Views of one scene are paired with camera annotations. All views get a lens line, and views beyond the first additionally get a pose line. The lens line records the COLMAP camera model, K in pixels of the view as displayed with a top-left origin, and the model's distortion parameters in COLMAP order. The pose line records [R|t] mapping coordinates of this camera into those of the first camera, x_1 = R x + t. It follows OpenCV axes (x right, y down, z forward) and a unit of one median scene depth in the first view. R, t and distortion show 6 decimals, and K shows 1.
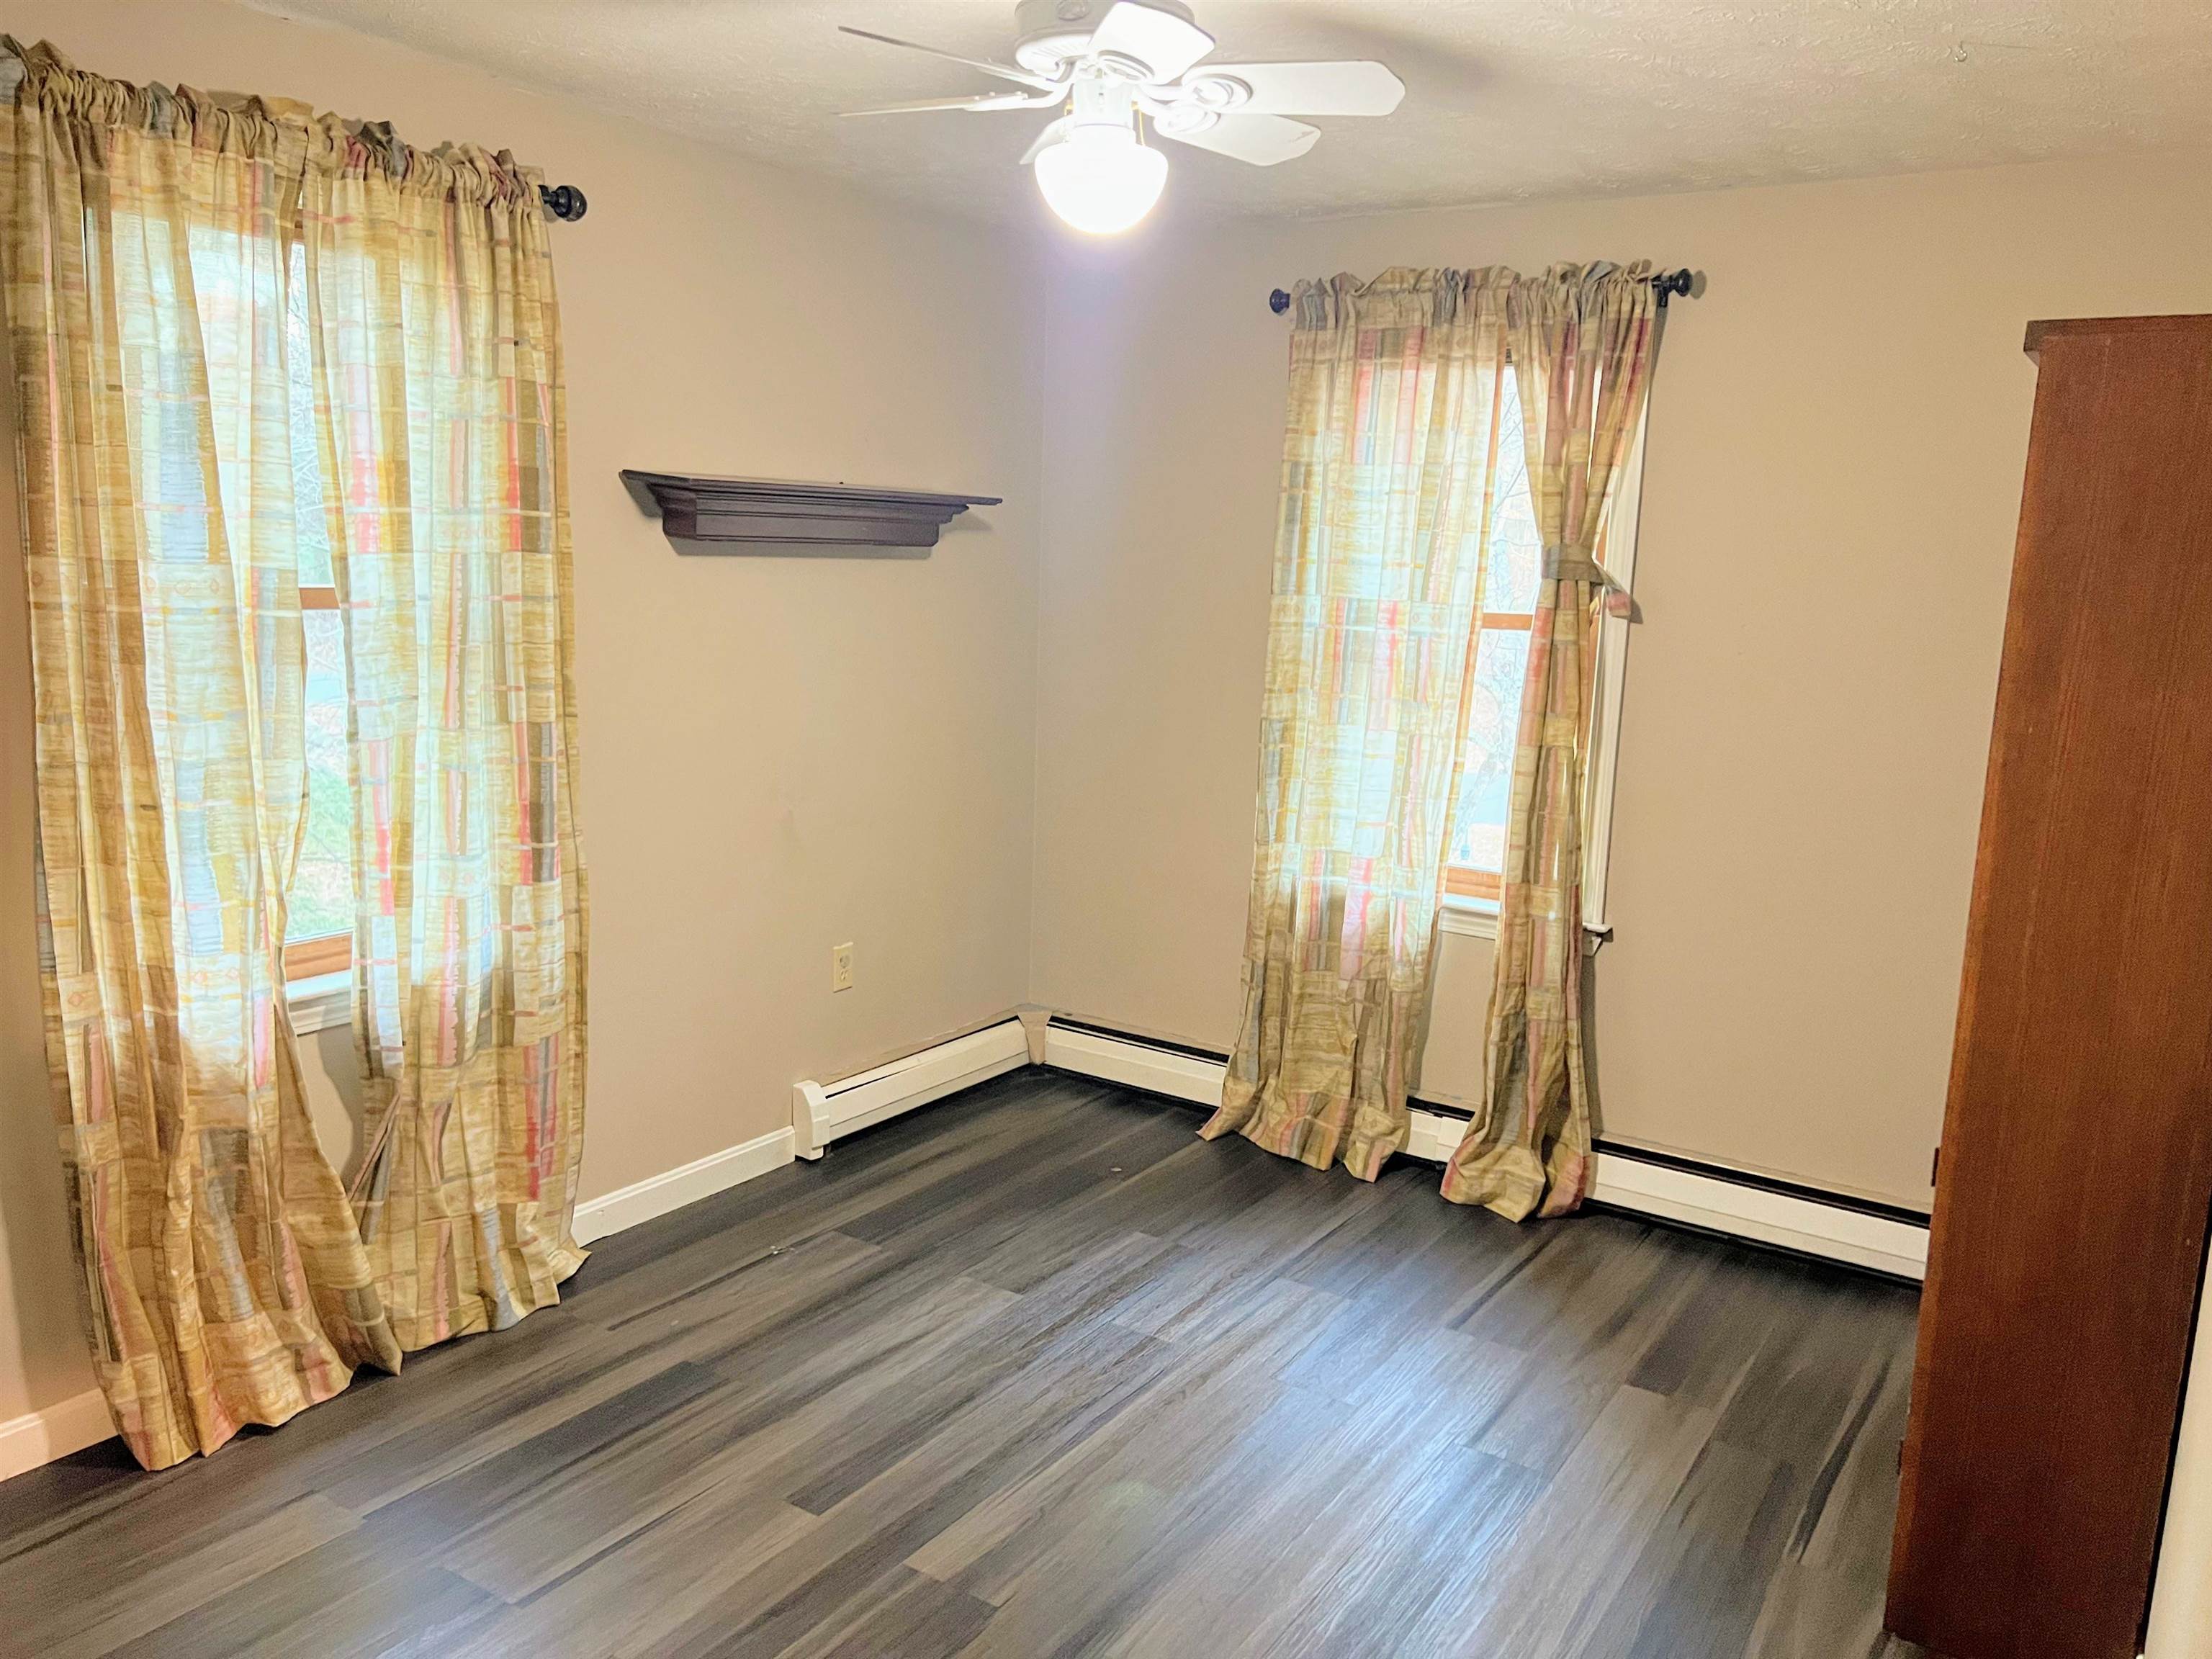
lens RADIAL K [[1652.7, 0, 1104.3], [0, 1652.7, 852.6], [0, 0, 1]] dist [0.028580, -0.039326]
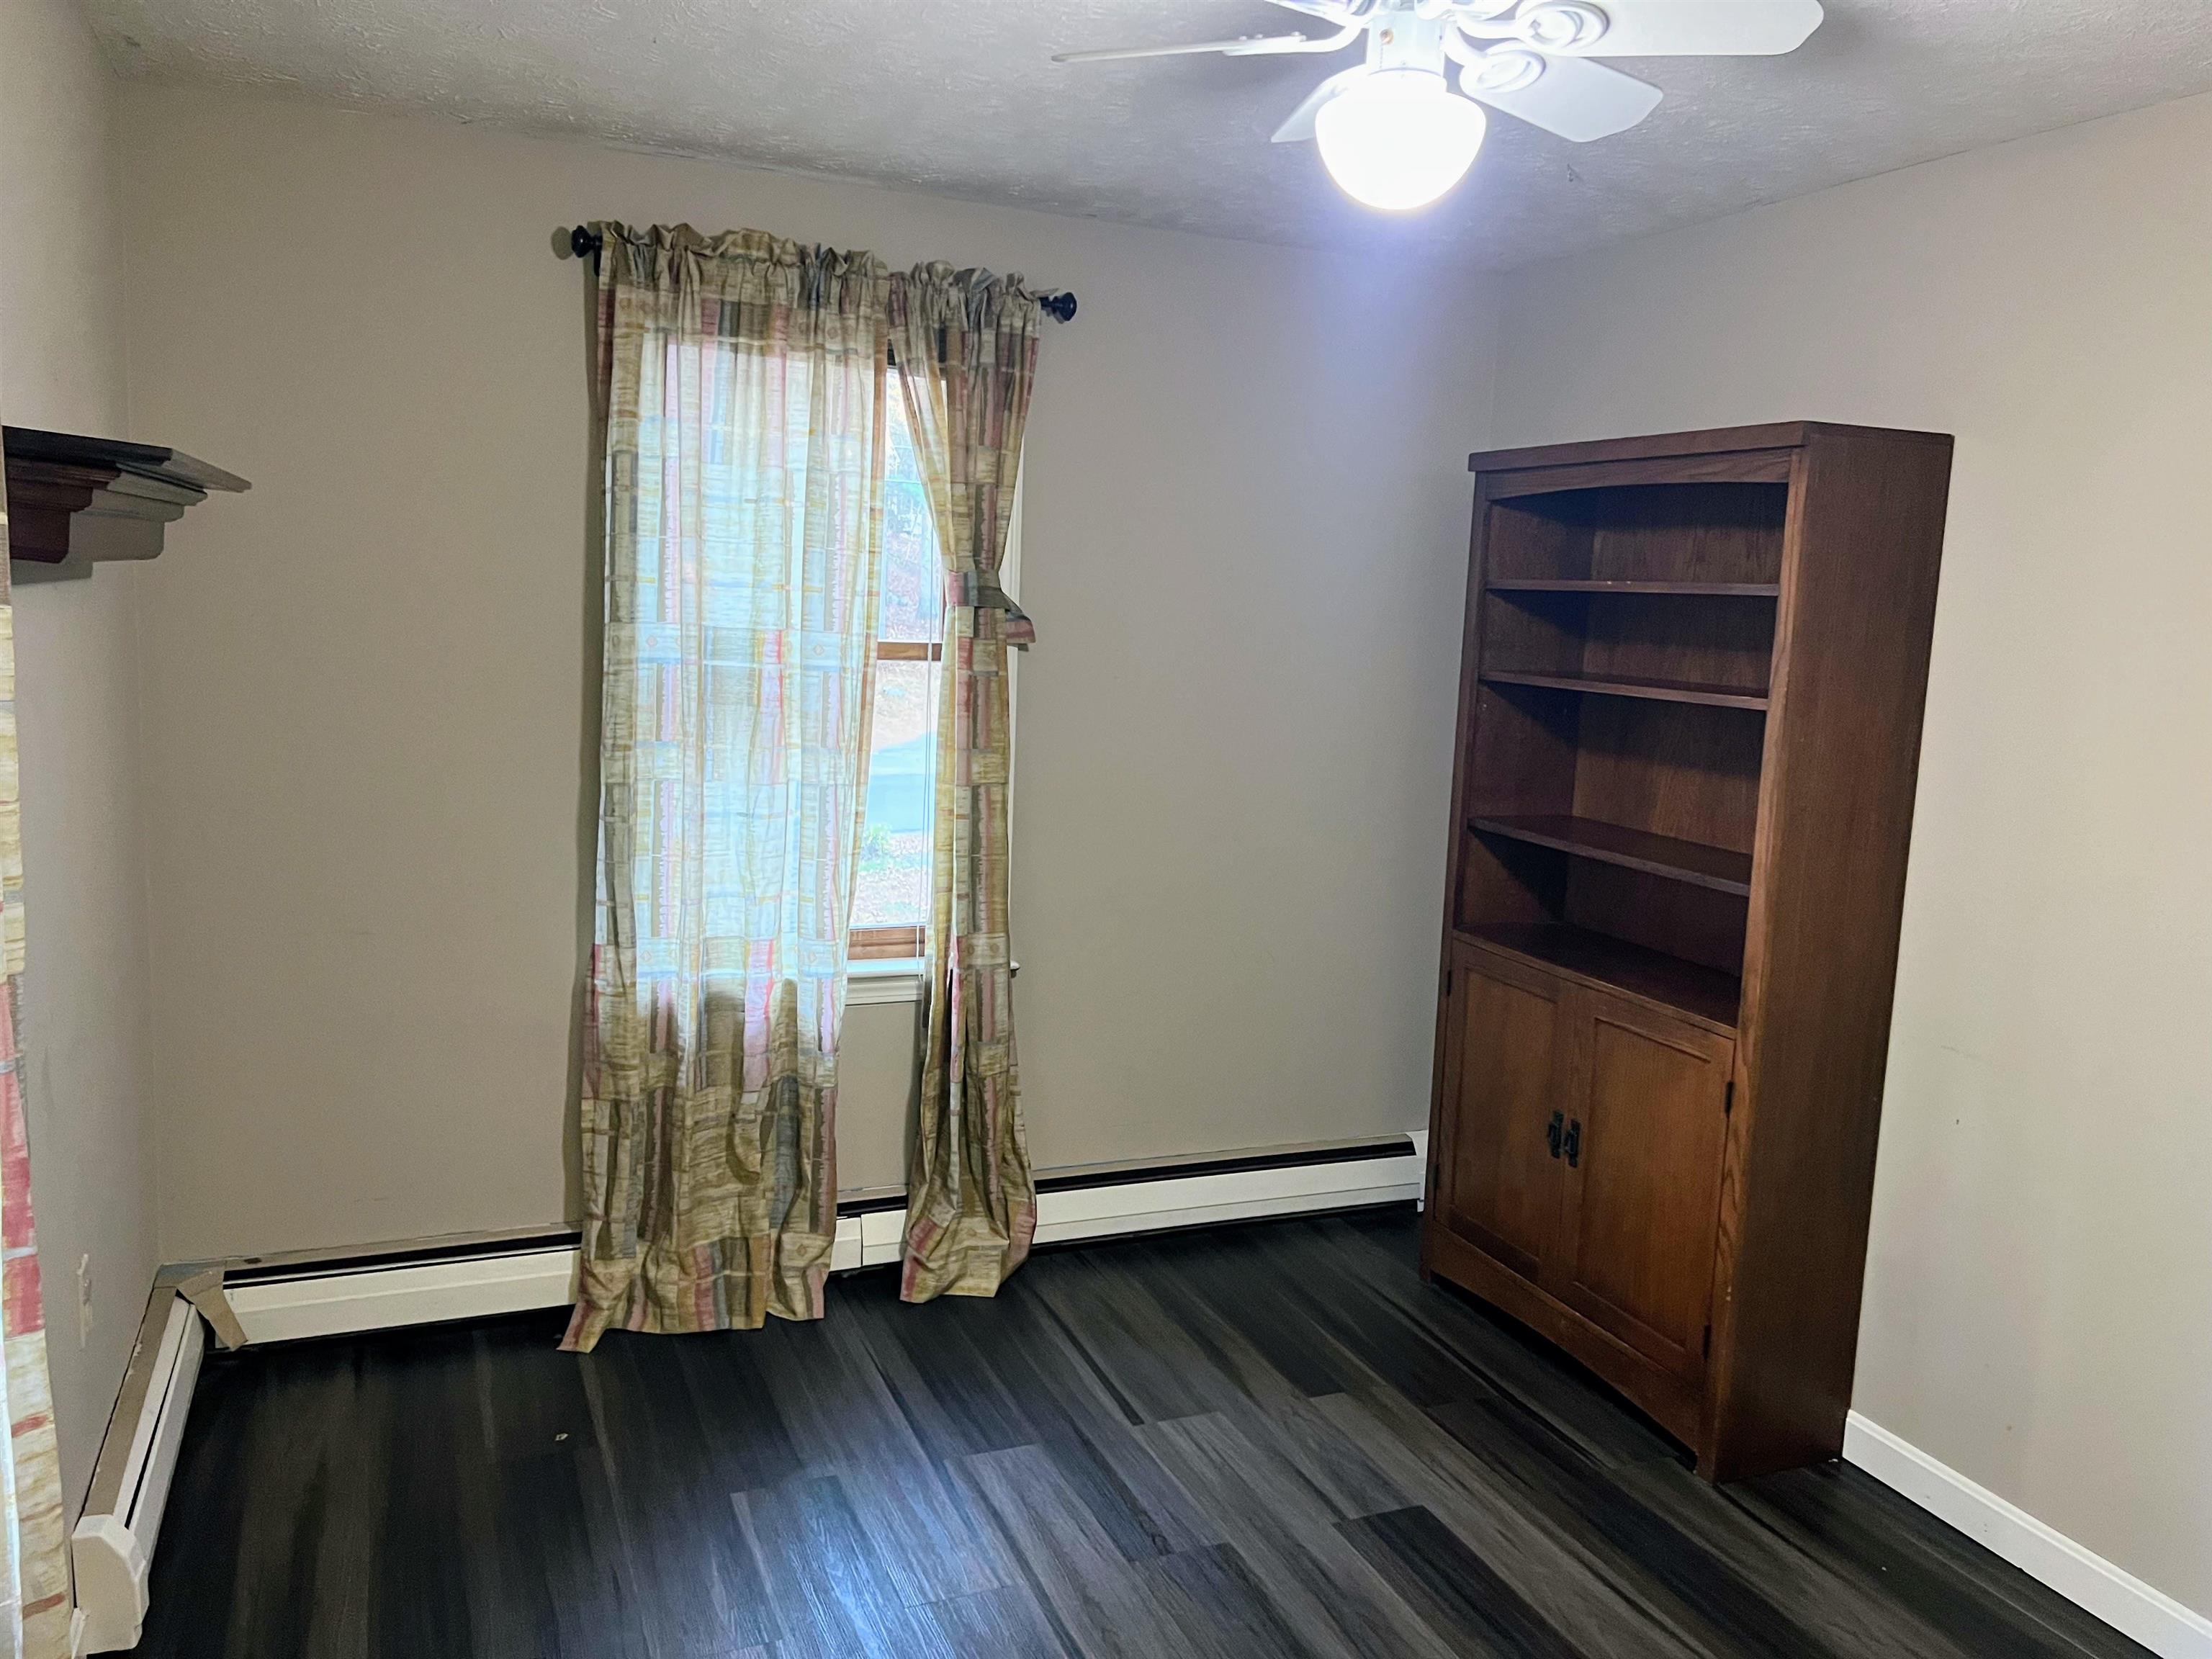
lens RADIAL K [[1700.6, 0, 1103.4], [0, 1700.6, 819.5], [0, 0, 1]] dist [0.084837, -0.102904]
pose [[0.529782, -0.119541, 0.839668, -0.484913], [0.125518, 0.990166, 0.061772, -0.091749], [-0.838795, 0.072668, 0.539576, 0.409359]]
